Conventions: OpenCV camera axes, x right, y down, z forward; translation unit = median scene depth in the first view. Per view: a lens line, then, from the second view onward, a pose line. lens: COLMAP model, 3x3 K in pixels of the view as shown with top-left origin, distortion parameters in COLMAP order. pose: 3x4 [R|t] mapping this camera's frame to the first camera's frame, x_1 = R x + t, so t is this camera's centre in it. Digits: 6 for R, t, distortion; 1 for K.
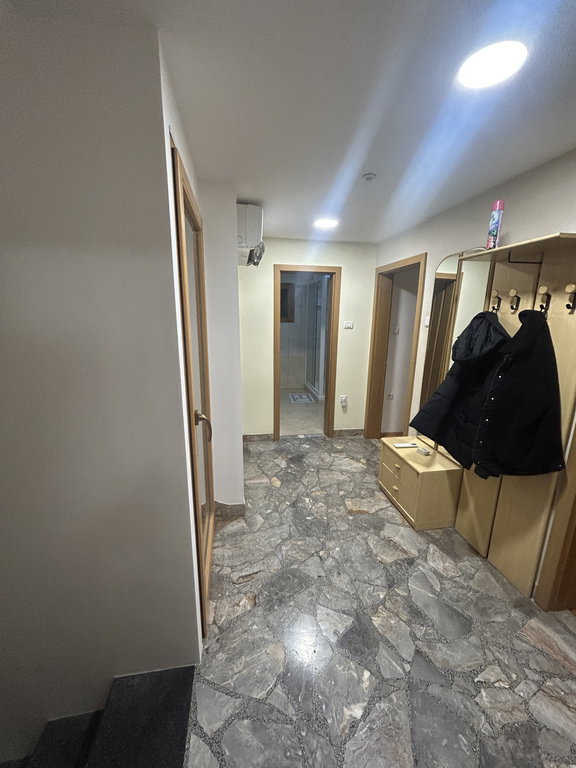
lens RADIAL K [[310.2, 0, 289.3], [0, 310.2, 383.6], [0, 0, 1]] dist [-0.000592, 0.000724]
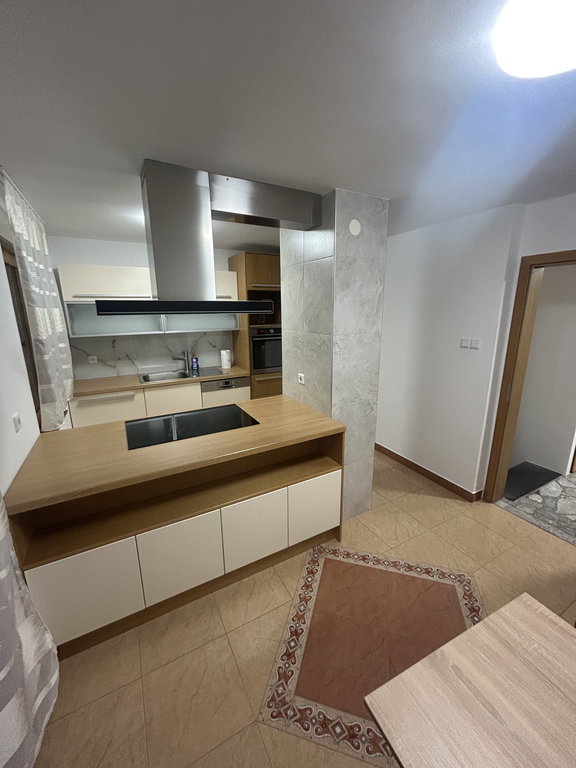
lens RADIAL K [[310.2, 0, 288.8], [0, 310.2, 381.7], [0, 0, 1]] dist [-0.000592, 0.000724]
pose [[0.332363, 0.209595, -0.919568, 0.543007], [-0.197607, 0.968830, 0.149401, 0.155105], [0.922218, 0.132058, 0.363421, -0.990121]]
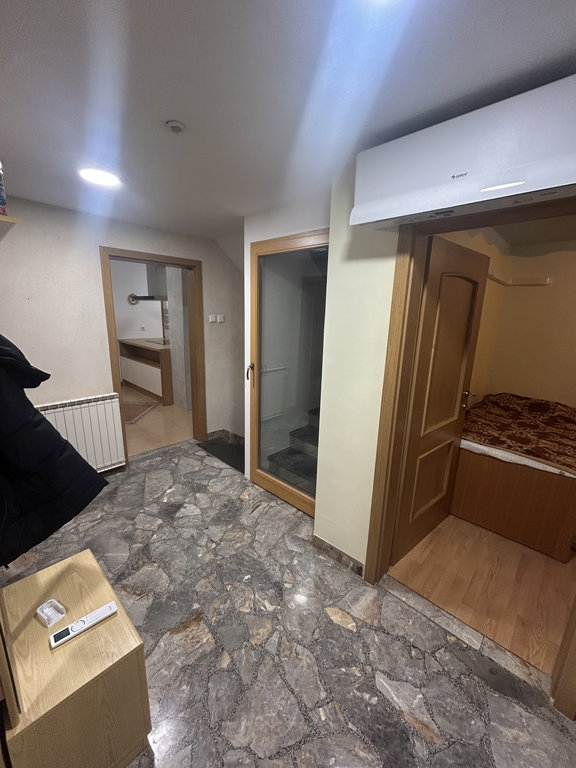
lens RADIAL K [[310.2, 0, 289.7], [0, 310.2, 385.2], [0, 0, 1]] dist [-0.000592, 0.000724]
pose [[-0.798798, 0.106057, -0.592178, 0.365863], [-0.171578, 0.903293, 0.393221, -0.314621], [0.576614, 0.415709, -0.703351, 1.316962]]
